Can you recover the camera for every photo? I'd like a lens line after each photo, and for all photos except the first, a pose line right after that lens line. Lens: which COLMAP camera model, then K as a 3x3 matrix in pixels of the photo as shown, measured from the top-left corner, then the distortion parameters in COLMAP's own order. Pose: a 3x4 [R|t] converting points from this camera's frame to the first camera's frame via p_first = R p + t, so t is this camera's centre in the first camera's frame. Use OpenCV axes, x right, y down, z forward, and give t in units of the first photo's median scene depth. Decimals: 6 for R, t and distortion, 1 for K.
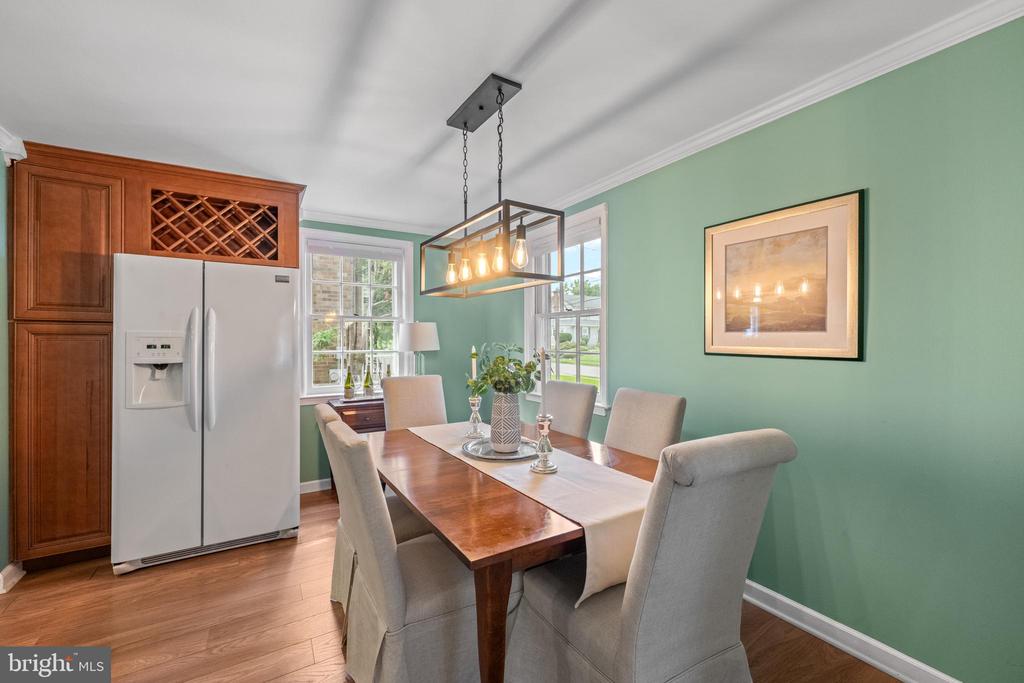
lens RADIAL K [[409.4, 0, 503.4], [0, 409.4, 339.6], [0, 0, 1]] dist [0.000048, 0.000188]
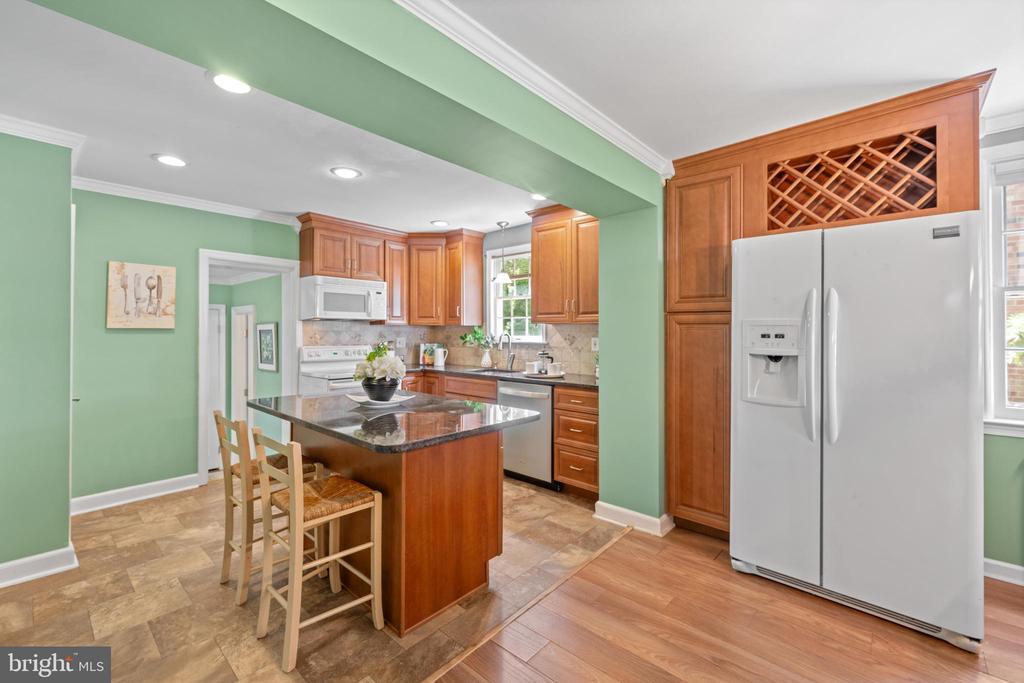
lens RADIAL K [[433.8, 0, 509.8], [0, 433.8, 329.4], [0, 0, 1]] dist [0.000902, 0.000666]
pose [[0.289833, -0.000492, -0.957077, -0.101091], [0.002179, 0.999998, 0.000146, 0.001228], [0.957075, -0.002128, 0.289834, 0.174986]]
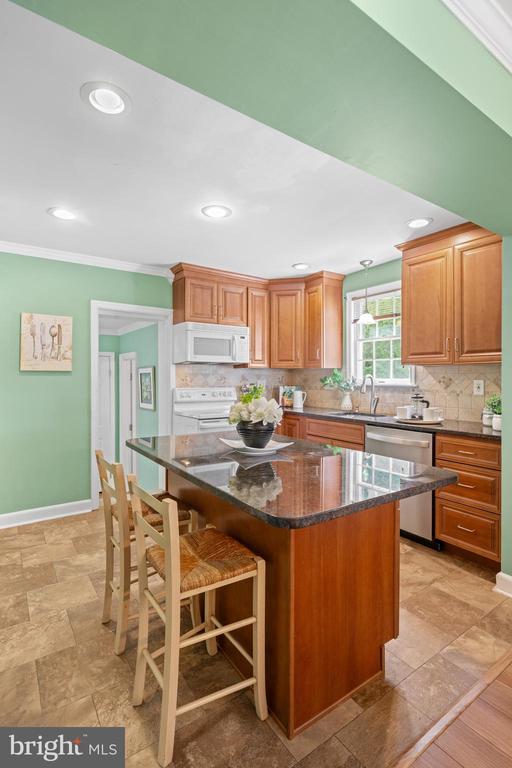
lens RADIAL K [[371.6, 0, 255.1], [0, 371.6, 380.5], [0, 0, 1]] dist [-0.000049, 0.001019]
pose [[0.061804, 0.012887, -0.998005, -0.380526], [0.003093, 0.999909, 0.013103, 0.016298], [0.998083, -0.003896, 0.061759, 0.126786]]
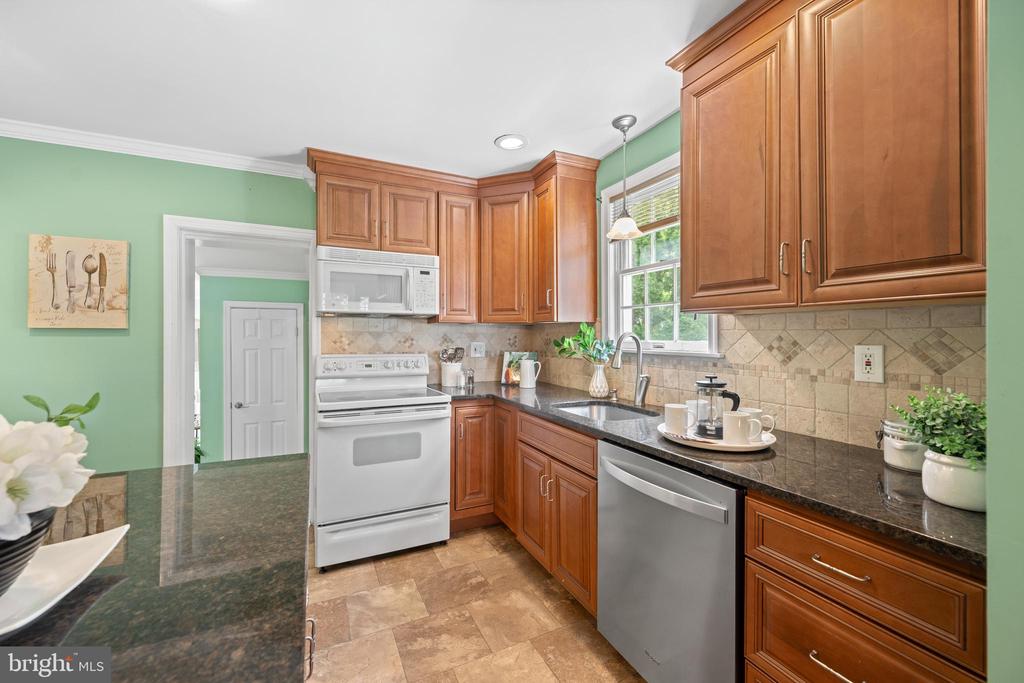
lens RADIAL K [[409.4, 0, 507.7], [0, 409.4, 337.3], [0, 0, 1]] dist [0.000048, 0.000188]
pose [[-0.093233, 0.007874, -0.995613, -0.991790], [0.005730, 0.999956, 0.007372, 0.015082], [0.995628, -0.005017, -0.093274, 0.523773]]
